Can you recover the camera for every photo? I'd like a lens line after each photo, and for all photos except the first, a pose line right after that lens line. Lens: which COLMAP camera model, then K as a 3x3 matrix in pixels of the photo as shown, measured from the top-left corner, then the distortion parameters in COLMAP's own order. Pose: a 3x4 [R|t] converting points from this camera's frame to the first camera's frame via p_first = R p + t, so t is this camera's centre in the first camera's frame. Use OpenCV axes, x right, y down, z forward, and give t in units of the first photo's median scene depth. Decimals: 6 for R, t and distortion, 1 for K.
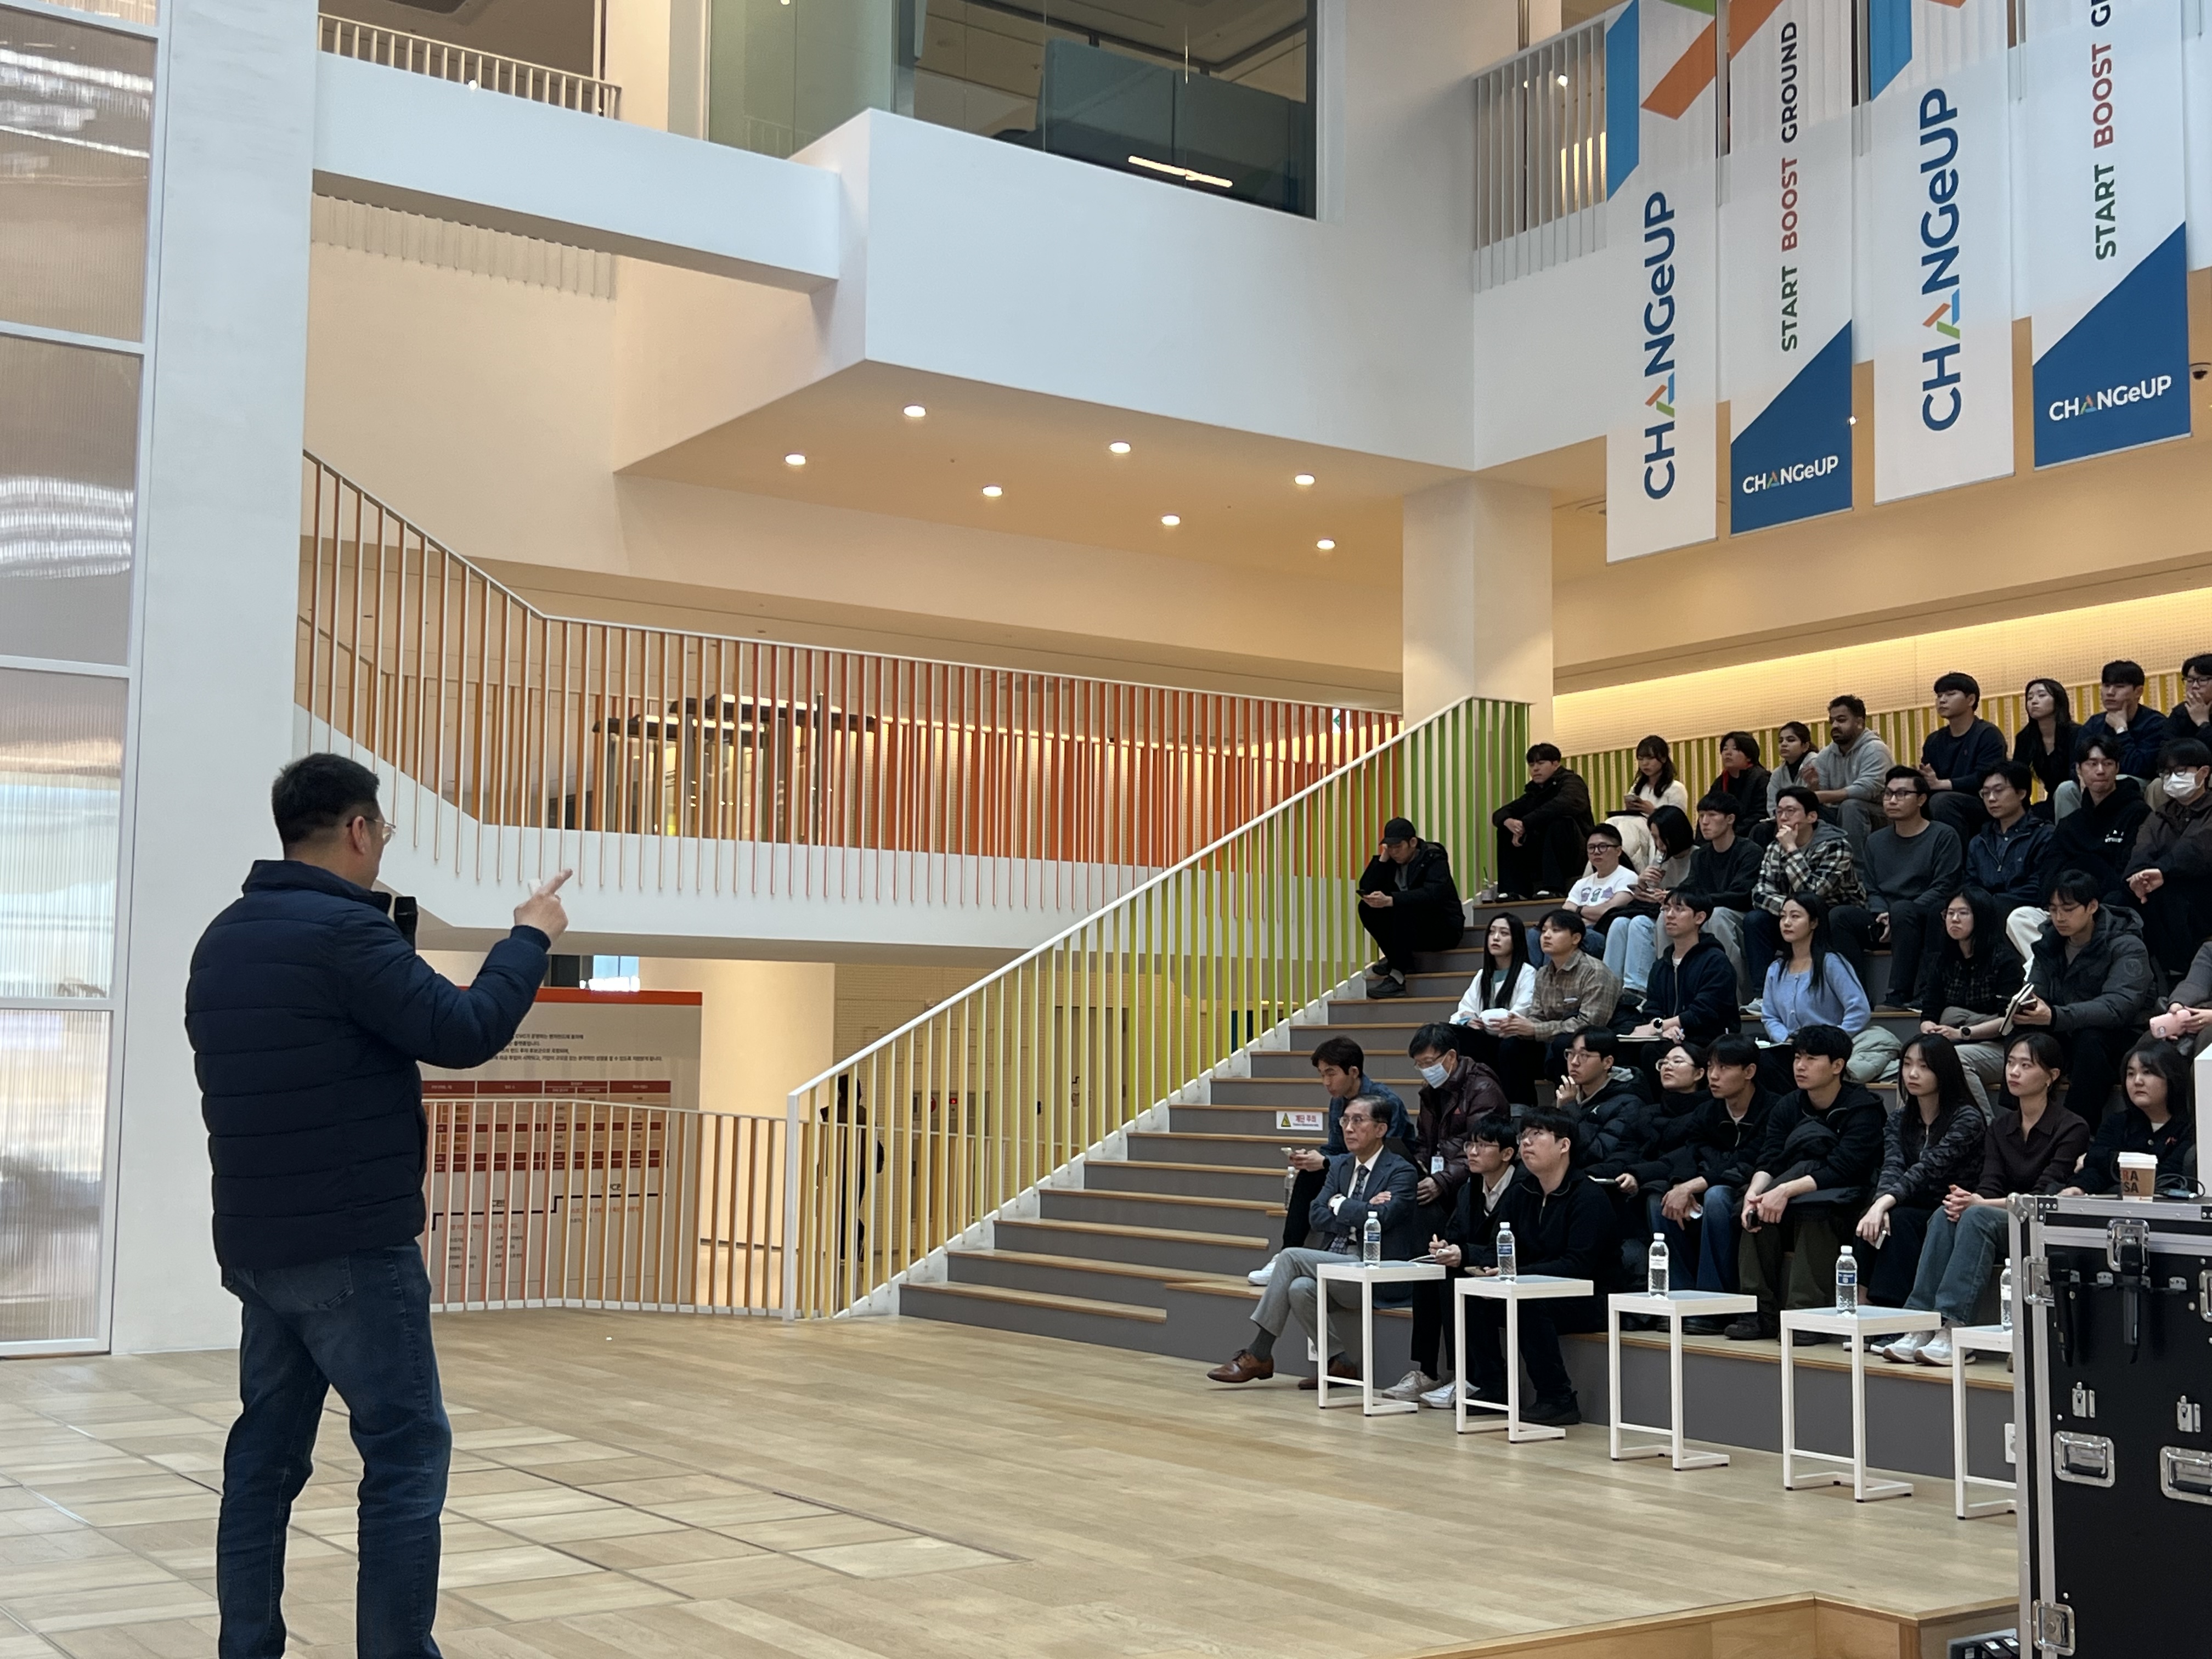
lens RADIAL K [[2623.3, 0, 1095.4], [0, 2623.3, 832.5], [0, 0, 1]] dist [-0.015400, 0.000000]
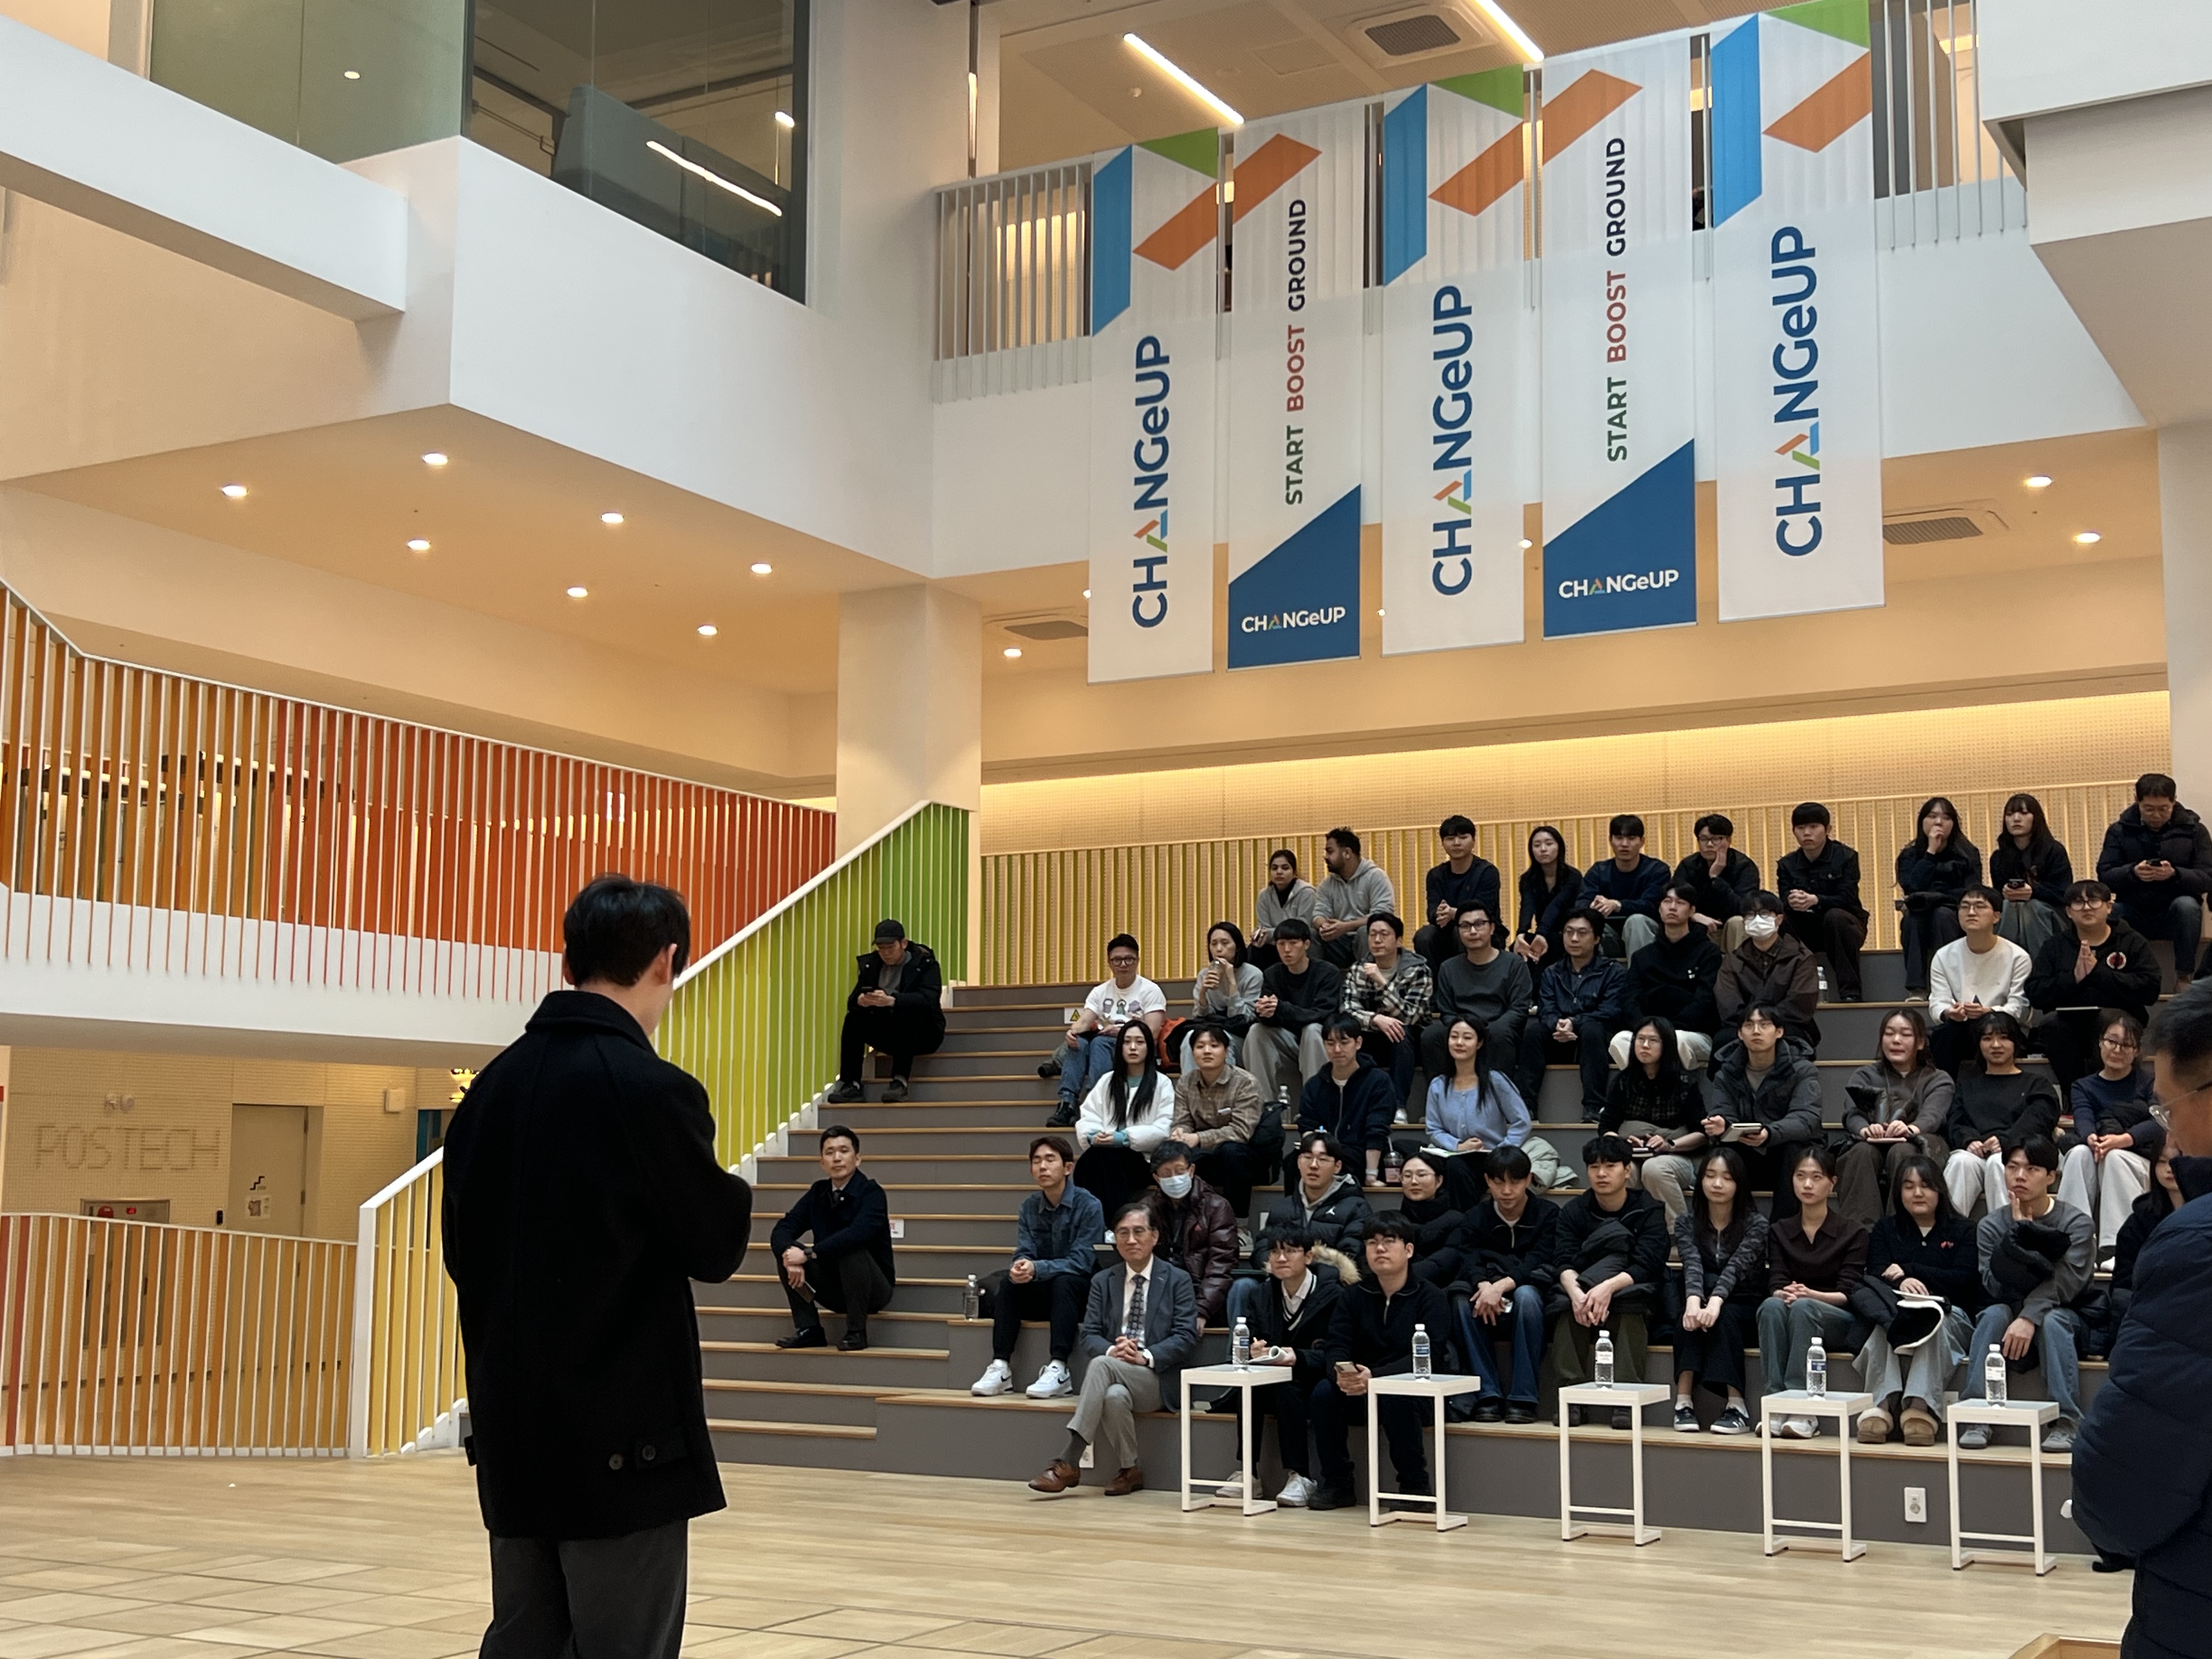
lens RADIAL K [[2683.5, 0, 1112.6], [0, 2683.5, 832.8], [0, 0, 1]] dist [0.082492, 0.000000]
pose [[0.890327, 0.055045, 0.451981, -0.331345], [-0.040980, 0.998324, -0.040859, -0.000545], [-0.453473, 0.017856, 0.891091, 0.055314]]
